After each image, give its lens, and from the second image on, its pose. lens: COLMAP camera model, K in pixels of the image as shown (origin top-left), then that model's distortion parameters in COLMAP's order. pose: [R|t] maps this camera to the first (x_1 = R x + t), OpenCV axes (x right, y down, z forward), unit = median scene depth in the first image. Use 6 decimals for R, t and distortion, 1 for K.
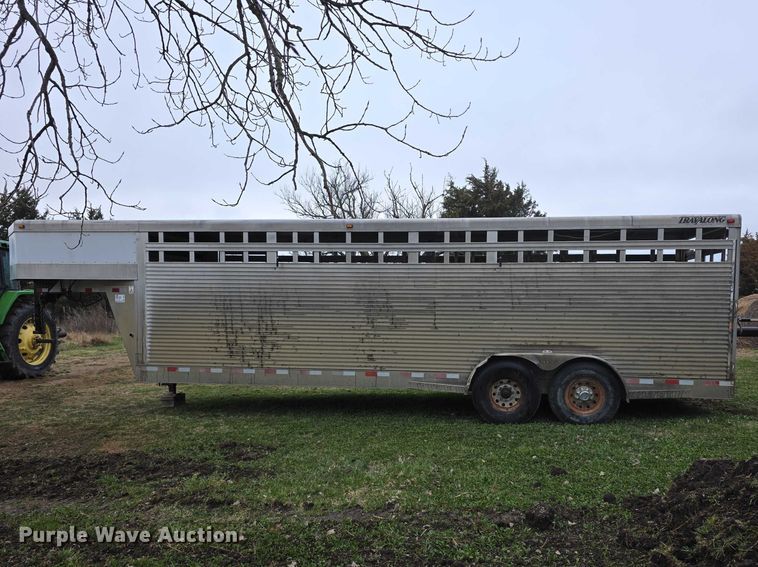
lens RADIAL K [[484.6, 0, 379.1], [0, 484.6, 297.0], [0, 0, 1]] dist [0.031451, -0.001834]
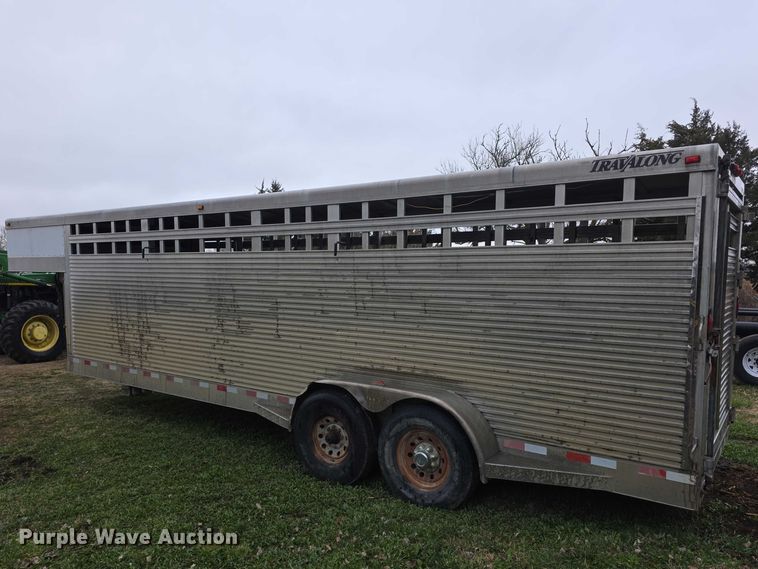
lens RADIAL K [[484.6, 0, 383.6], [0, 484.6, 279.1], [0, 0, 1]] dist [0.030930, -0.003423]
pose [[0.912390, 0.002467, -0.409314, 0.569560], [0.004525, 0.999860, 0.016113, -0.036856], [0.409296, -0.016553, 0.912251, 0.368121]]
